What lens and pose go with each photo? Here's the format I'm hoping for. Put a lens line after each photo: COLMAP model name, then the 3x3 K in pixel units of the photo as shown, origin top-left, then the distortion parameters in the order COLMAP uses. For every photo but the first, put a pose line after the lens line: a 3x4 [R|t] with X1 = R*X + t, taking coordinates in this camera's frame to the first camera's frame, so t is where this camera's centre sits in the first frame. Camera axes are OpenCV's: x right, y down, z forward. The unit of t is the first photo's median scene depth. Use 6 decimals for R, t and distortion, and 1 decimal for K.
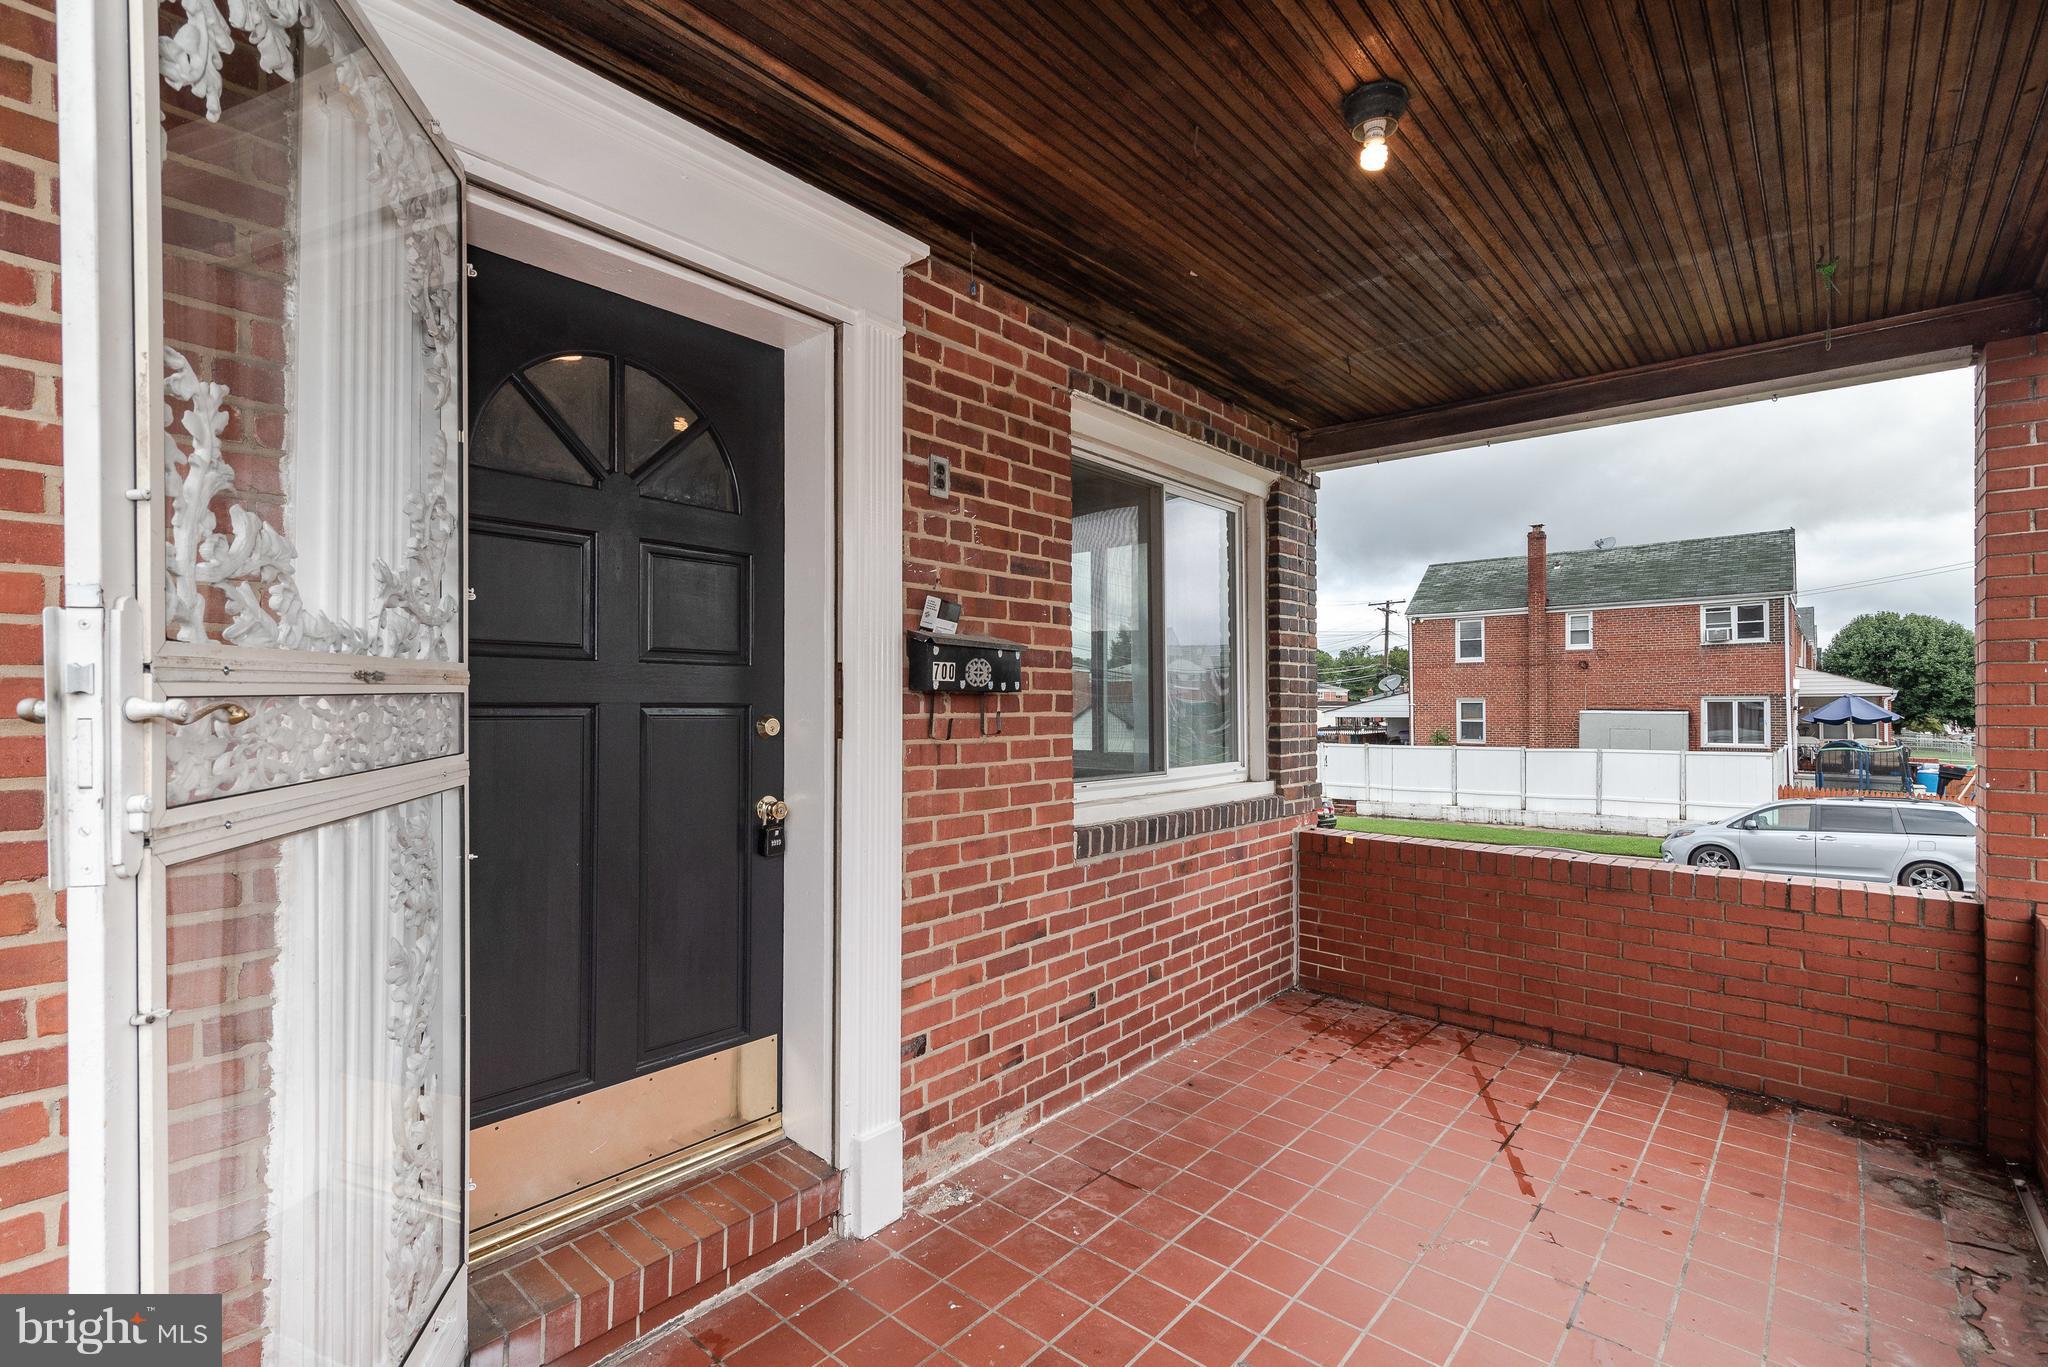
lens RADIAL K [[936.8, 0, 1024.5], [0, 936.8, 692.0], [0, 0, 1]] dist [0.010819, -0.000029]
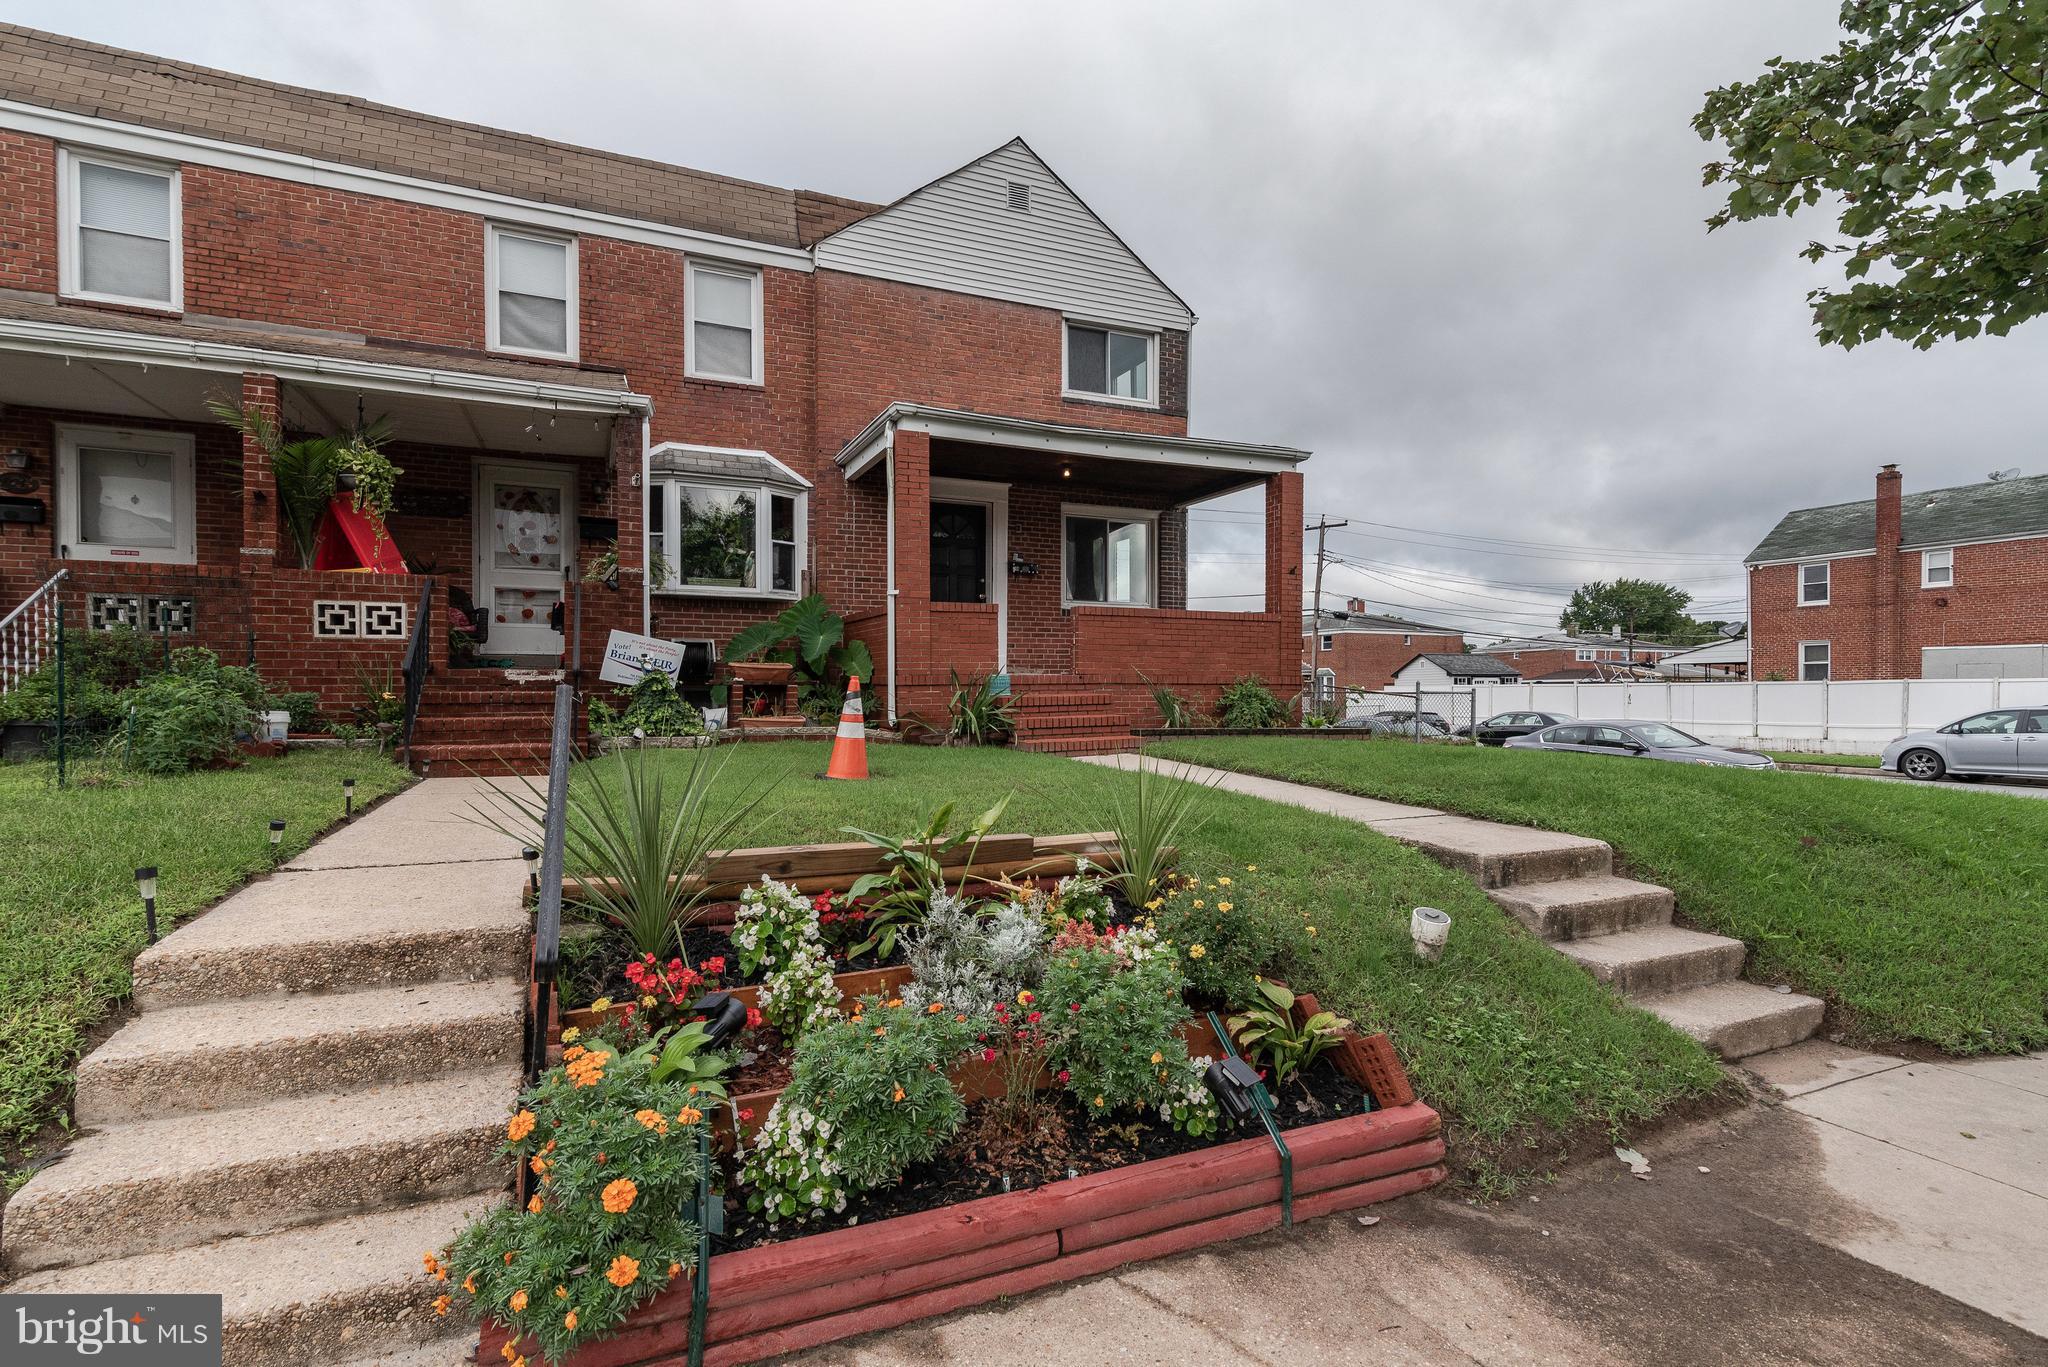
lens RADIAL K [[925.5, 0, 1045.5], [0, 925.5, 687.4], [0, 0, 1]] dist [0.009676, -0.000296]
pose [[0.888475, -0.000345, -0.458925, 1.982628], [0.002824, 0.999985, 0.004716, 0.501782], [0.458916, -0.005487, 0.888463, -2.816001]]
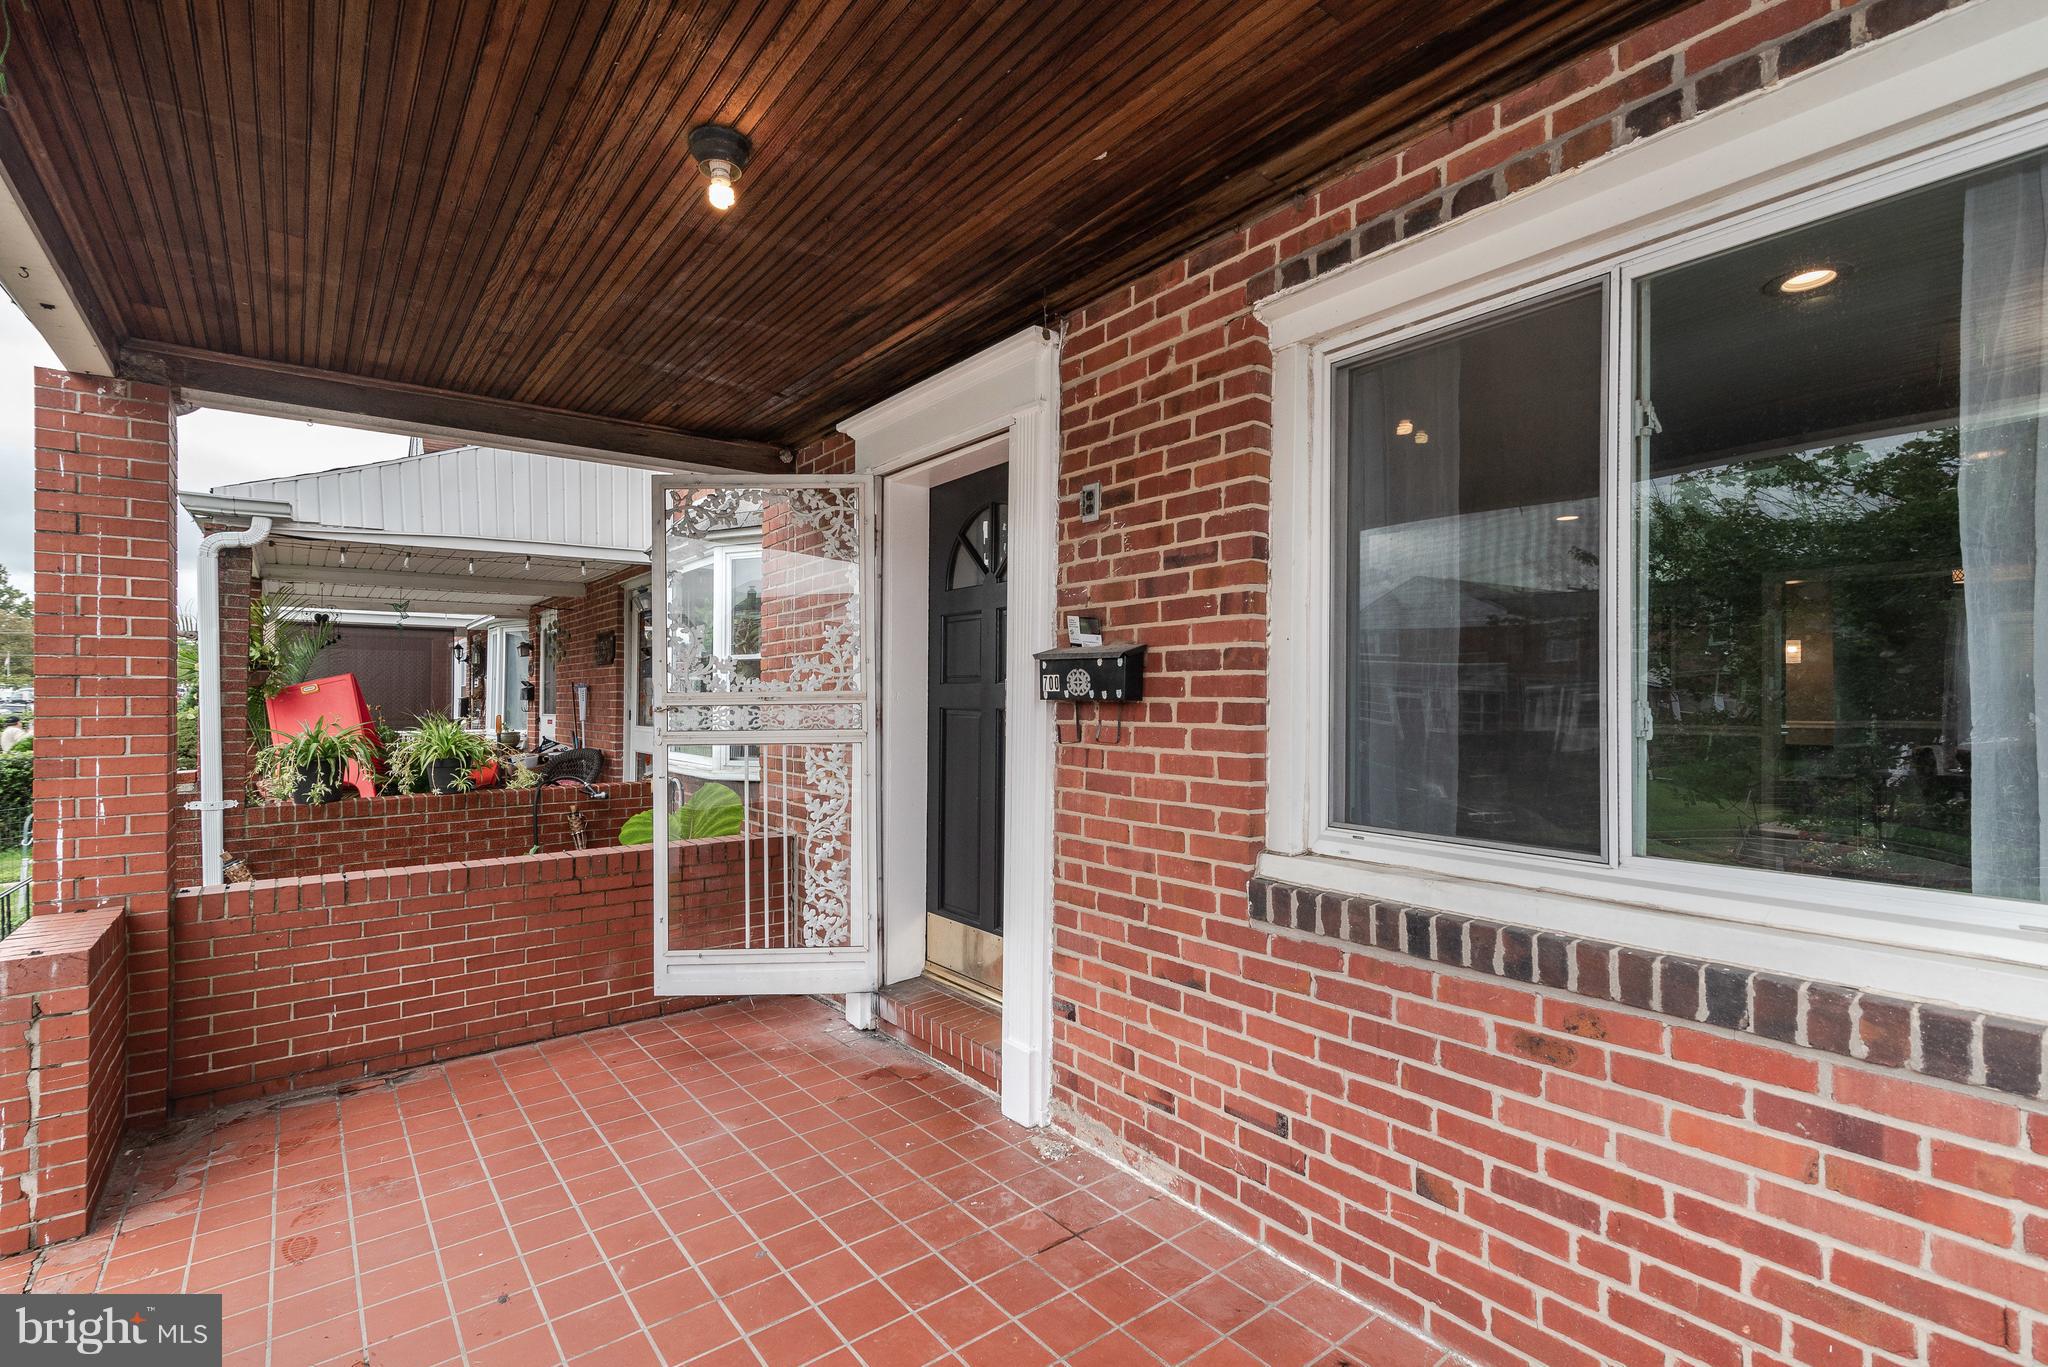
lens RADIAL K [[922.4, 0, 1014.5], [0, 922.4, 690.5], [0, 0, 1]] dist [0.012609, -0.000248]
pose [[-0.198635, -0.011593, -0.980005, 0.889704], [0.008059, 0.999877, -0.013461, 0.001708], [0.980040, -0.010572, -0.198517, 1.027252]]
